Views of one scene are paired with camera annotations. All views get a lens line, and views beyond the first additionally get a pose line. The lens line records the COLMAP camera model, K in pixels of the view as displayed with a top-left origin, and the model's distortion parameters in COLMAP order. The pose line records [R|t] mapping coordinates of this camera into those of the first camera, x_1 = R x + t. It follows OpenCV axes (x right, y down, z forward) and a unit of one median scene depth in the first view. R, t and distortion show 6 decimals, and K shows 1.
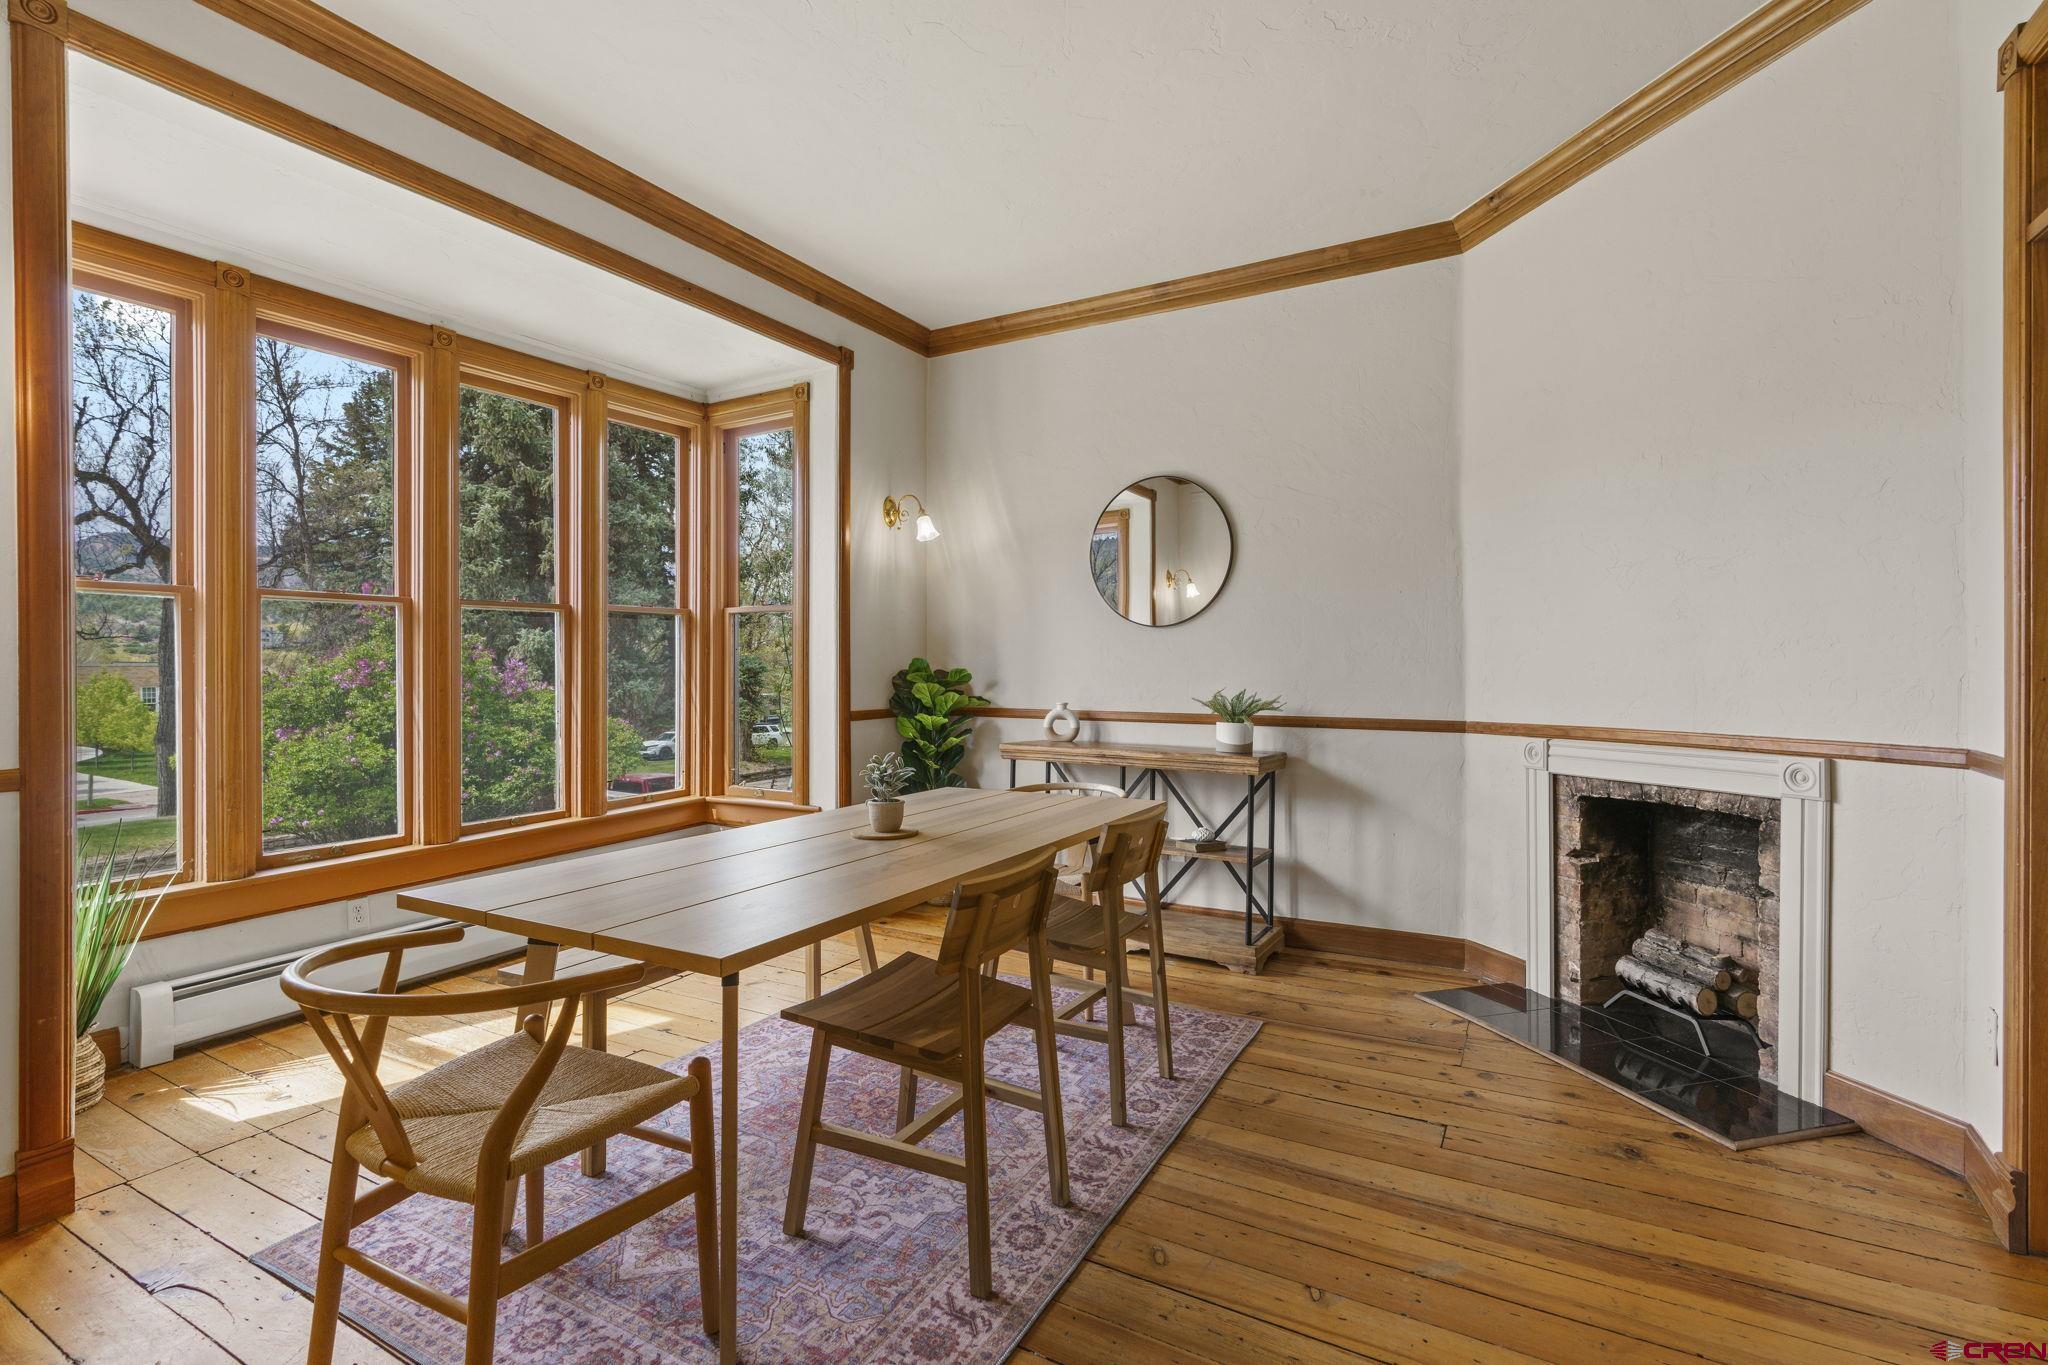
lens RADIAL K [[938.9, 0, 1036.3], [0, 938.9, 680.4], [0, 0, 1]] dist [-0.008303, 0.002251]
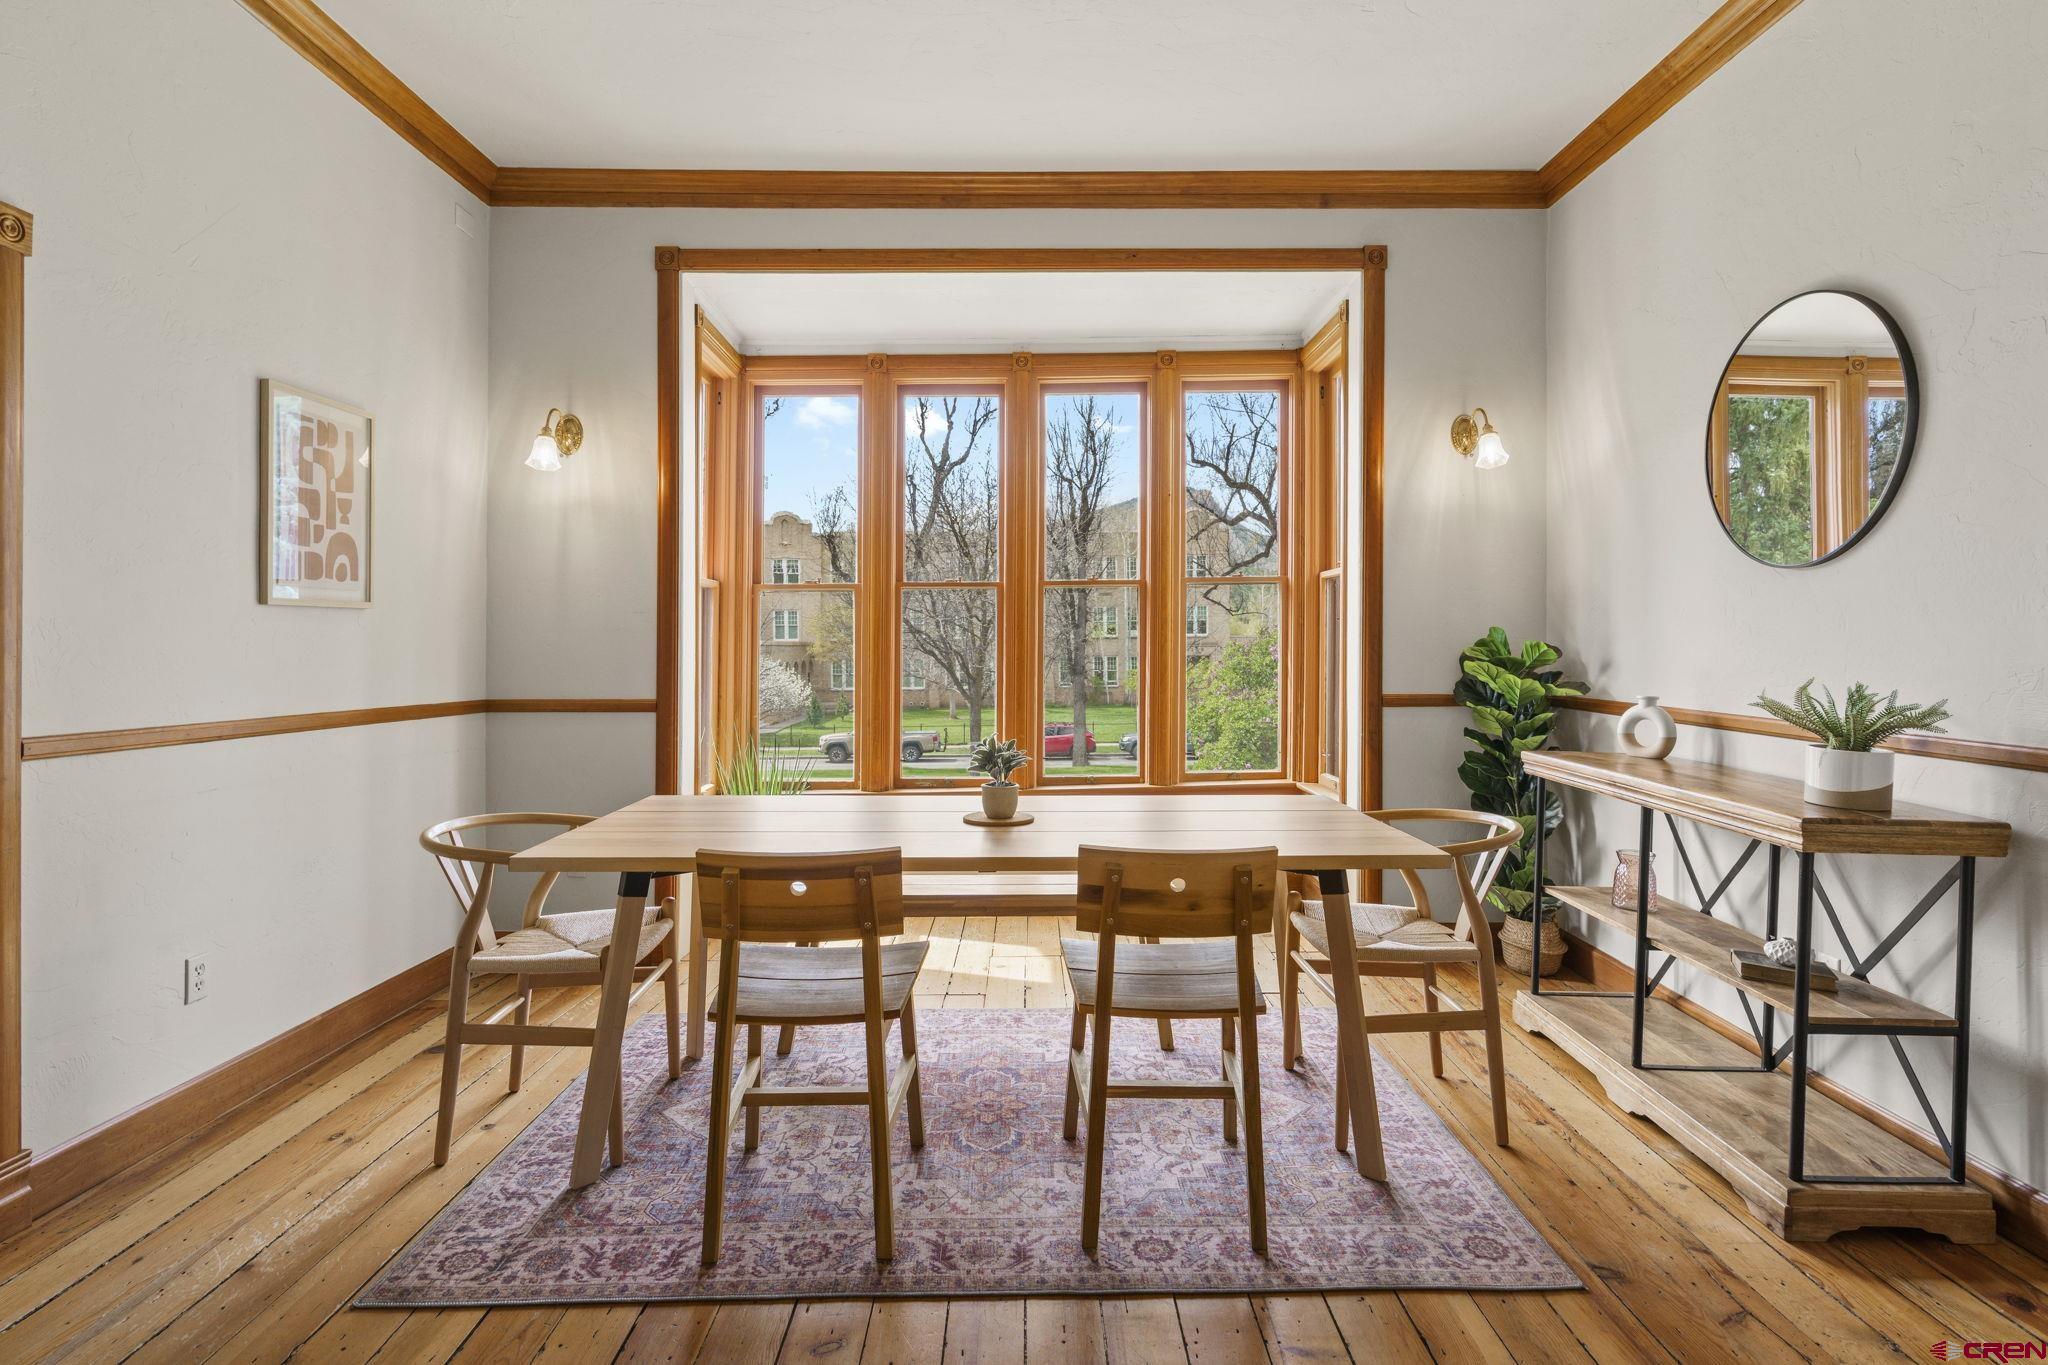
lens RADIAL K [[1070.9, 0, 1029.7], [0, 1070.9, 639.8], [0, 0, 1]] dist [-0.000133, 0.000374]
pose [[0.482914, 0.000435, -0.875668, 0.455617], [-0.012209, 0.999906, -0.006237, -0.004385], [0.875583, 0.013703, 0.482874, 0.292428]]
